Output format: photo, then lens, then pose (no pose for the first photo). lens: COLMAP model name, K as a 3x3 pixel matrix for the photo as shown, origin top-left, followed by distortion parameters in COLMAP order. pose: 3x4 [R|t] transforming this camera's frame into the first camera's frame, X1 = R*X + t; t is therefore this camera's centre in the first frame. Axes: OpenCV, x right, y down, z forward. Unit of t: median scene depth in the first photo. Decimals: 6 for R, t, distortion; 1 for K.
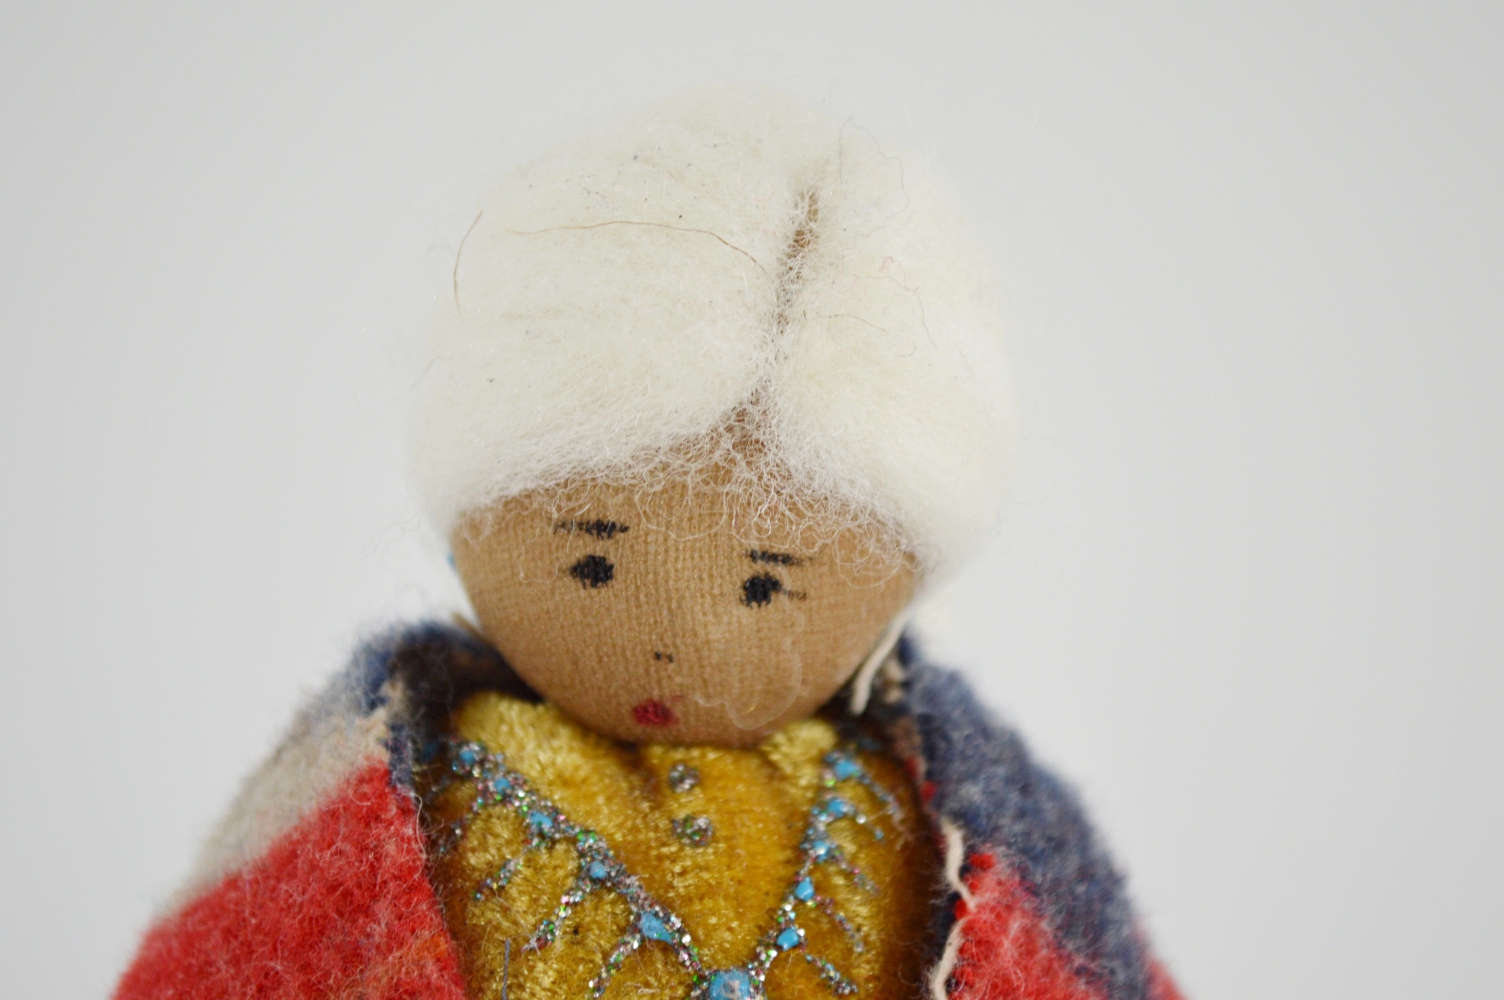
lens RADIAL K [[3471.2, 0, 752.0], [0, 3471.2, 500.0], [0, 0, 1]] dist [0.073447, -0.106996]
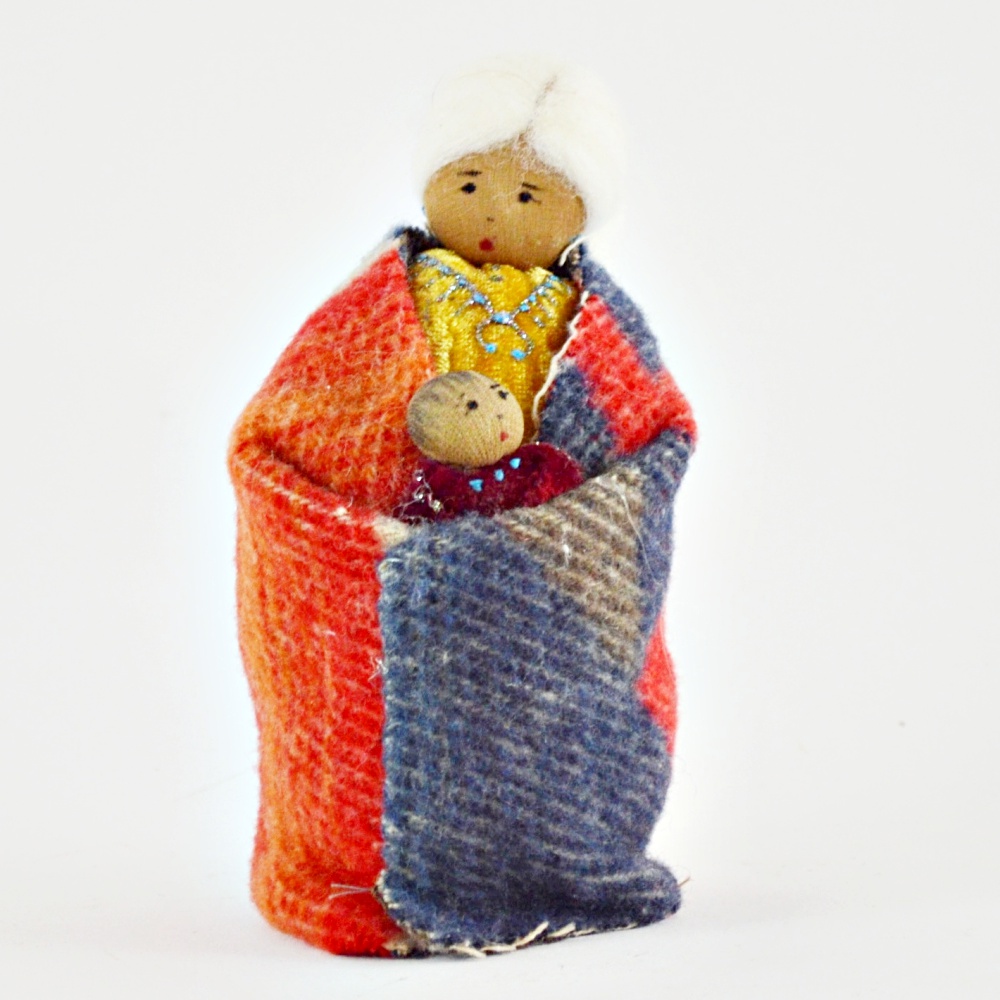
lens RADIAL K [[3480.1, 0, 500.0], [0, 3480.1, 500.0], [0, 0, 1]] dist [0.006339, 0.385775]
pose [[0.992954, 0.057391, -0.103672, 0.300132], [-0.083398, 0.959986, -0.267340, 1.055756], [0.084180, 0.274103, 0.958009, -1.745992]]
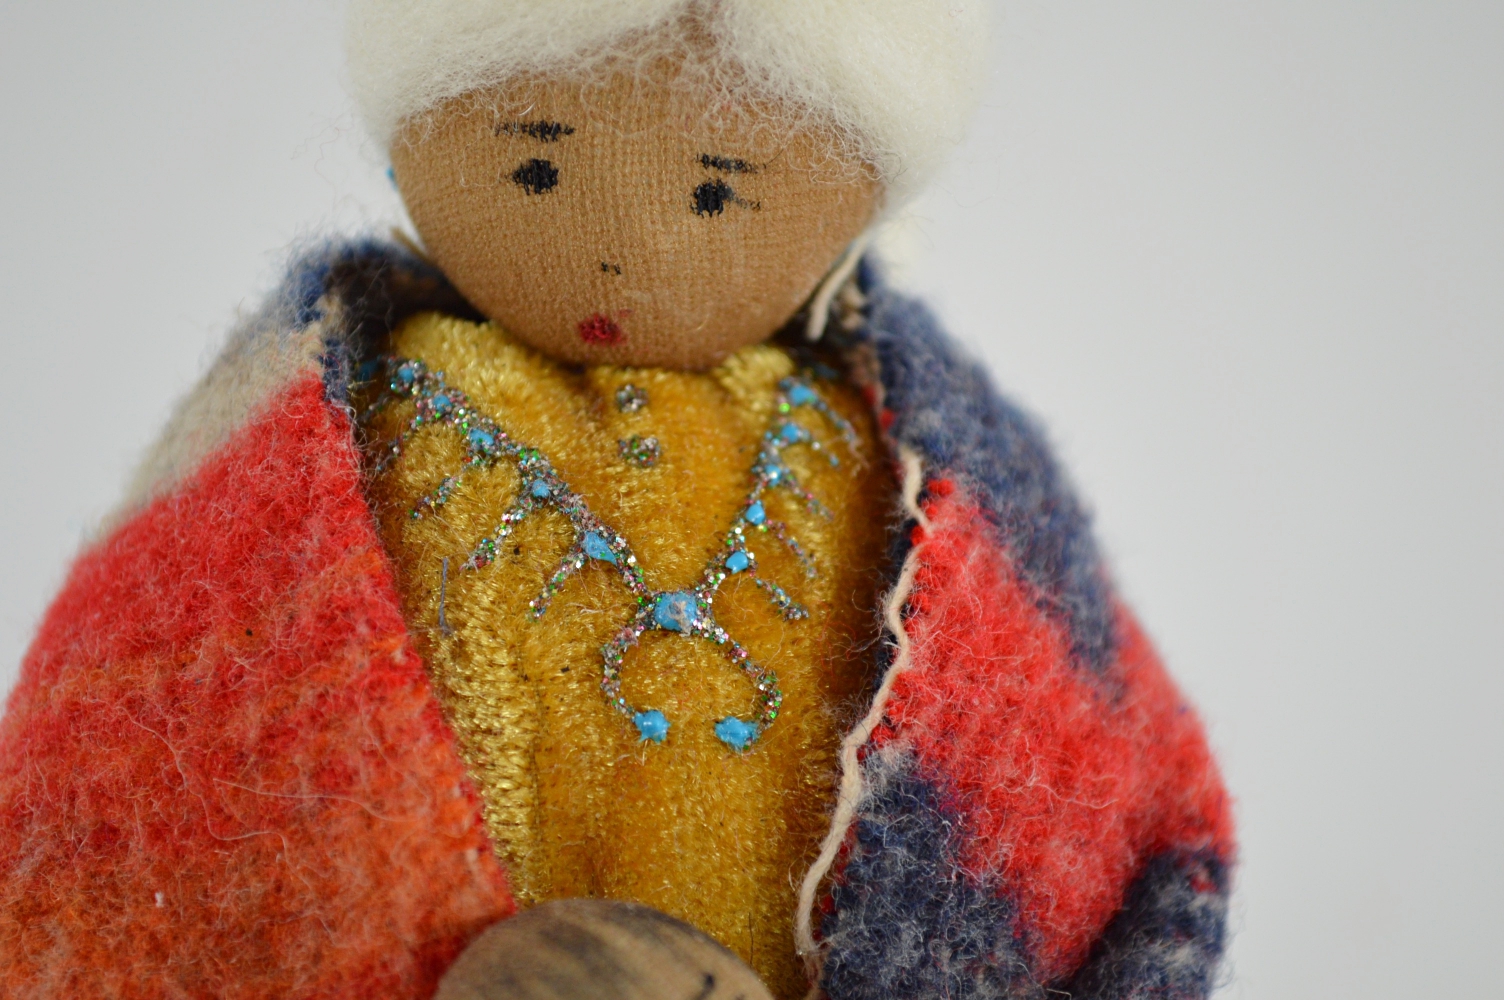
lens RADIAL K [[3471.2, 0, 752.0], [0, 3471.2, 500.0], [0, 0, 1]] dist [0.073447, -0.106996]
pose [[0.999952, 0.009616, 0.001981, 0.012242], [-0.009712, 0.998366, 0.056309, 0.054567], [-0.001437, -0.056326, 0.998411, 0.041049]]
